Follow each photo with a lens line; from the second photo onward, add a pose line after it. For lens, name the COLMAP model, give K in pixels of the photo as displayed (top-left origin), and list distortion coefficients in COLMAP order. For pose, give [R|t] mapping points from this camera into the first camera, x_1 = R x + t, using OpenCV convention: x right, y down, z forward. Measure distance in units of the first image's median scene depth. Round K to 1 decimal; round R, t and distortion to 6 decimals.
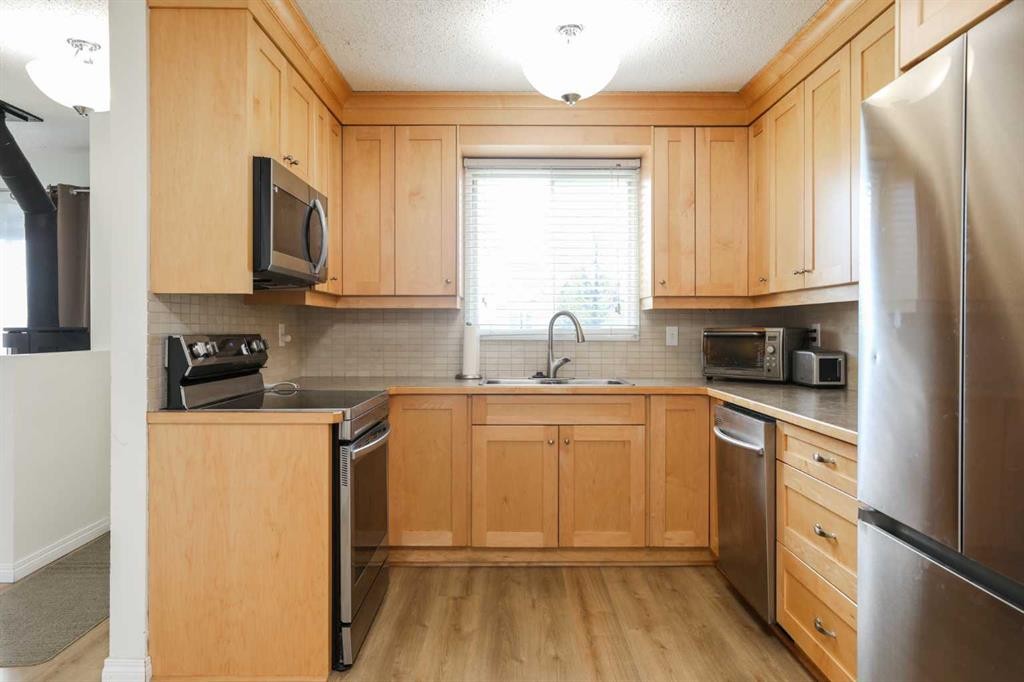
lens RADIAL K [[677.2, 0, 508.9], [0, 677.2, 329.2], [0, 0, 1]] dist [-0.006981, 0.000948]
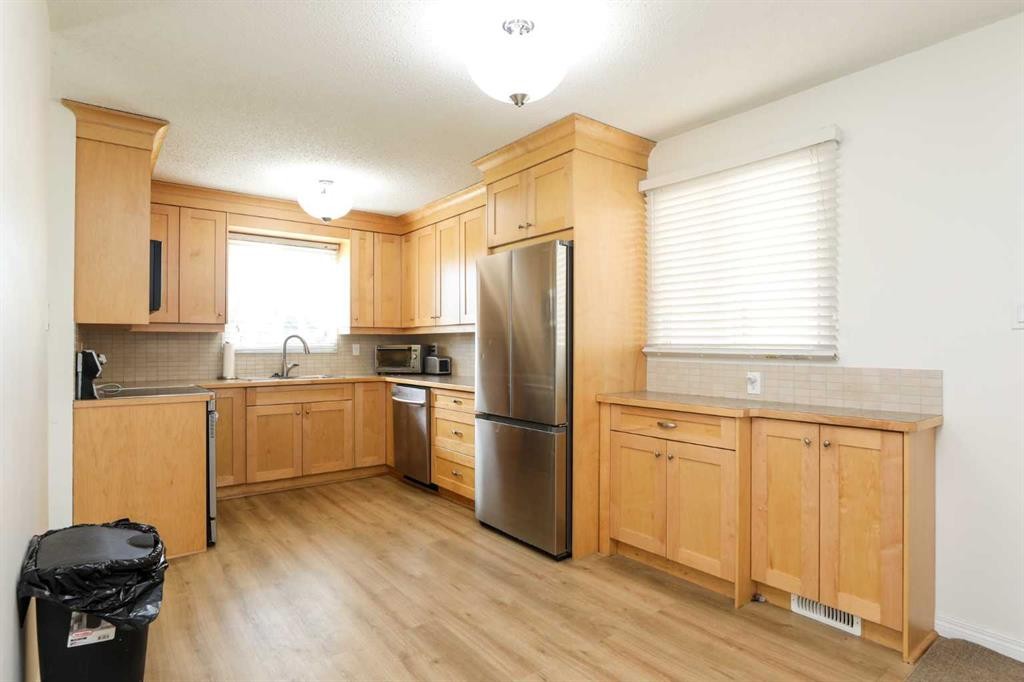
lens RADIAL K [[545.2, 0, 512.0], [0, 545.2, 341.0], [0, 0, 1]] dist [-0.021537, 0.001694]
pose [[0.791763, 0.002986, 0.610822, -0.338542], [0.003414, 0.999951, -0.009313, 0.002125], [-0.610819, 0.009459, 0.791714, -0.387622]]
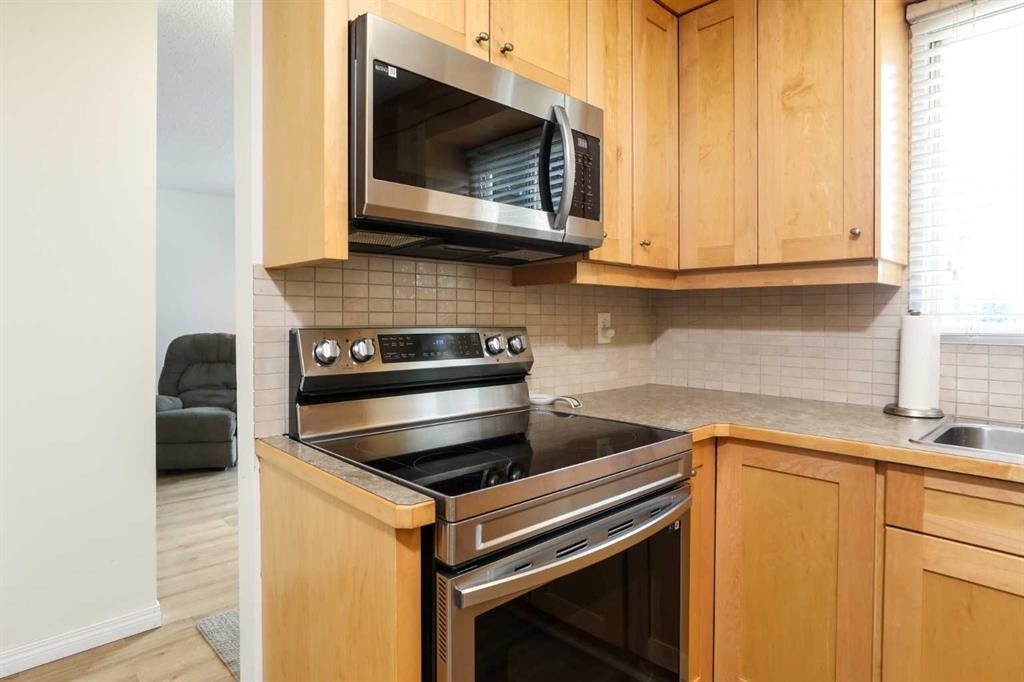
lens RADIAL K [[561.3, 0, 513.2], [0, 561.3, 316.5], [0, 0, 1]] dist [-0.020566, 0.000454]
pose [[0.689122, 0.001840, -0.724643, 0.046110], [-0.005257, 0.999983, -0.002460, -0.002051], [0.724626, 0.005505, 0.689120, 0.545307]]
